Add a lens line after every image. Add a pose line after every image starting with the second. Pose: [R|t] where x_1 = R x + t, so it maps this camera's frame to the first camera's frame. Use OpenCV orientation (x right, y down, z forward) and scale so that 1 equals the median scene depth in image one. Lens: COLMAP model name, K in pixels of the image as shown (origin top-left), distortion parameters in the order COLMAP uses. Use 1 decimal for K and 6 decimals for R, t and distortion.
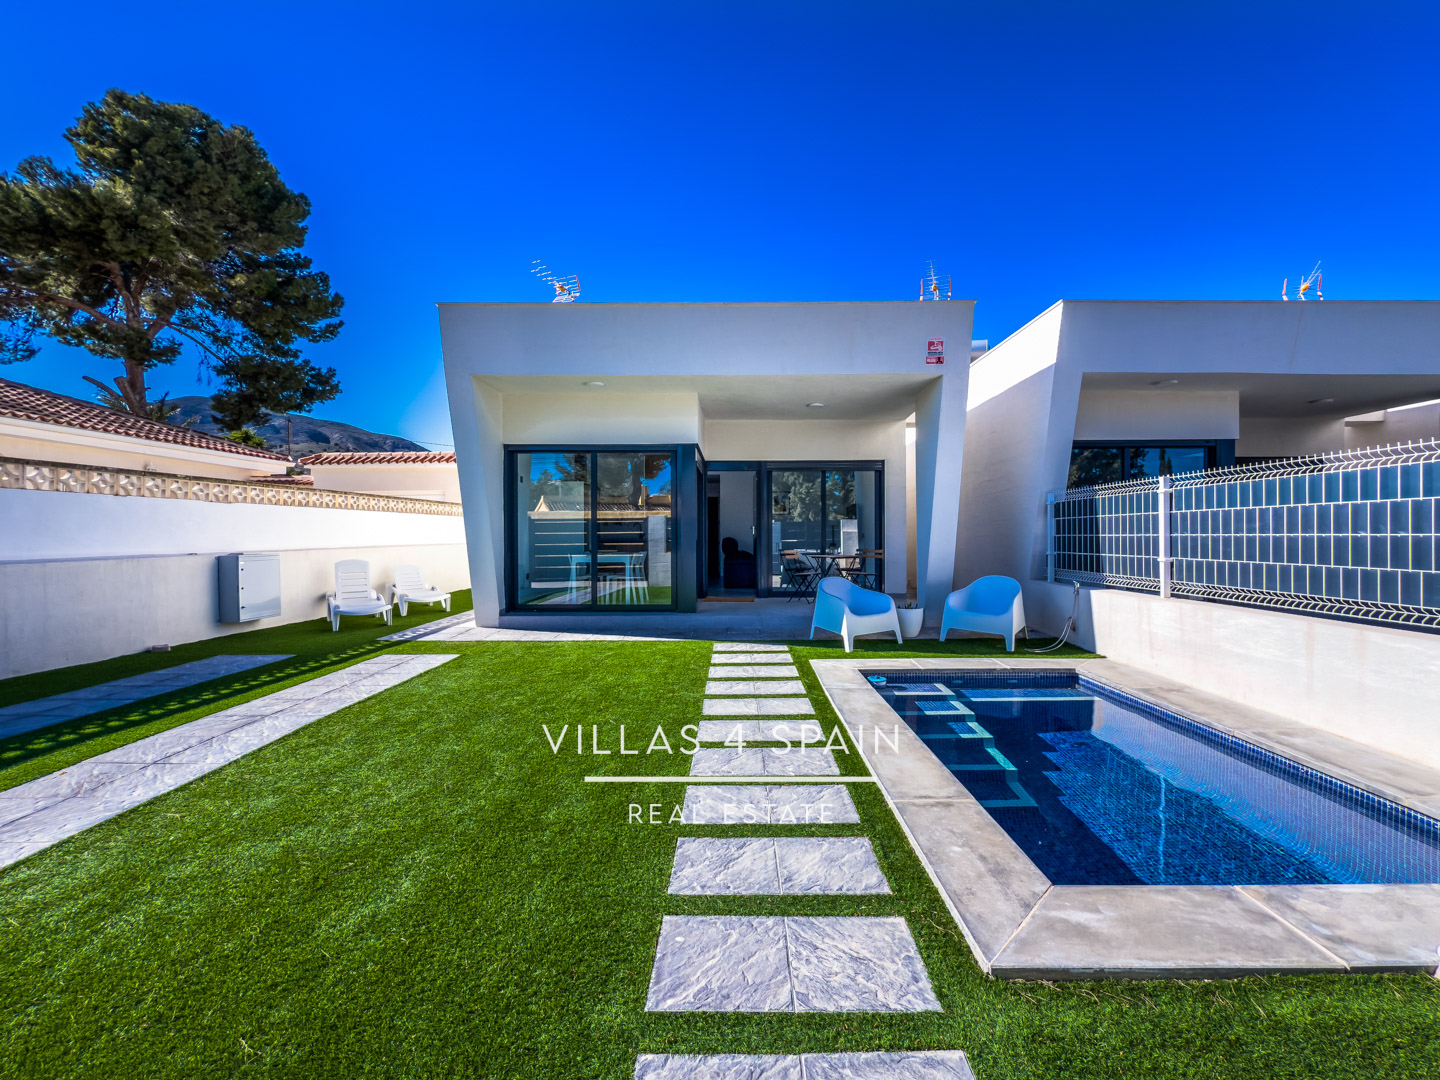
lens RADIAL K [[582.8, 0, 732.9], [0, 582.8, 533.1], [0, 0, 1]] dist [0.000938, 0.000193]
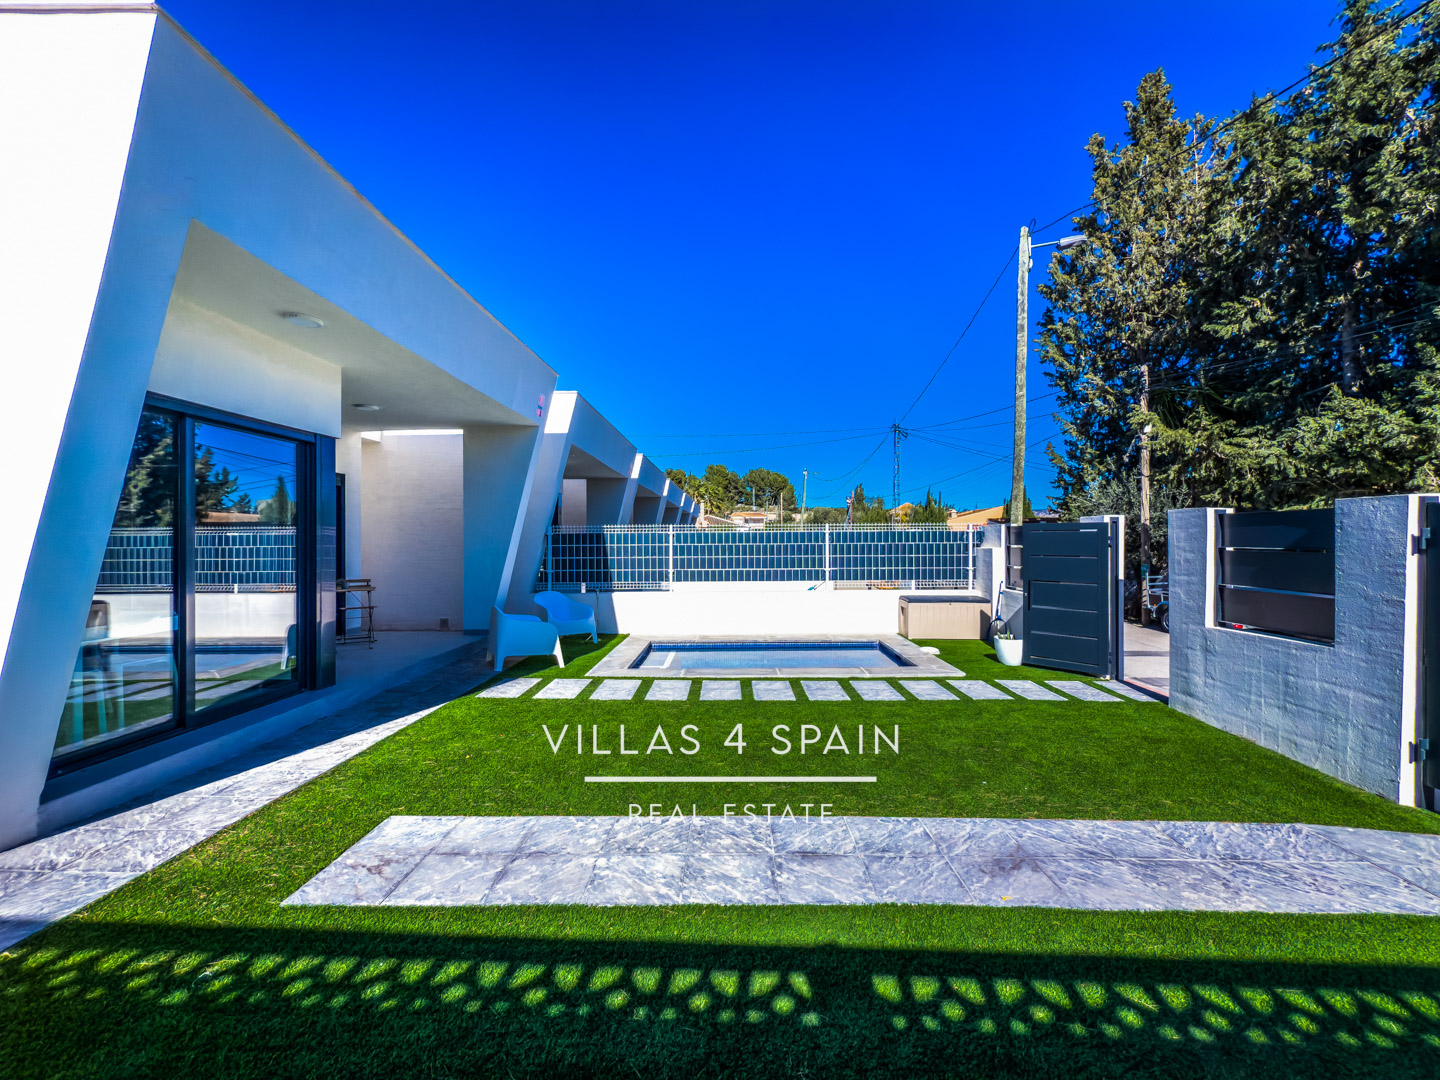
lens RADIAL K [[599.7, 0, 742.0], [0, 599.7, 587.8], [0, 0, 1]] dist [-0.003453, -0.000420]
pose [[0.014694, -0.075174, 0.997062, -0.784554], [0.009726, 0.997133, 0.075036, -0.027369], [-0.999845, 0.008595, 0.015383, 0.520300]]
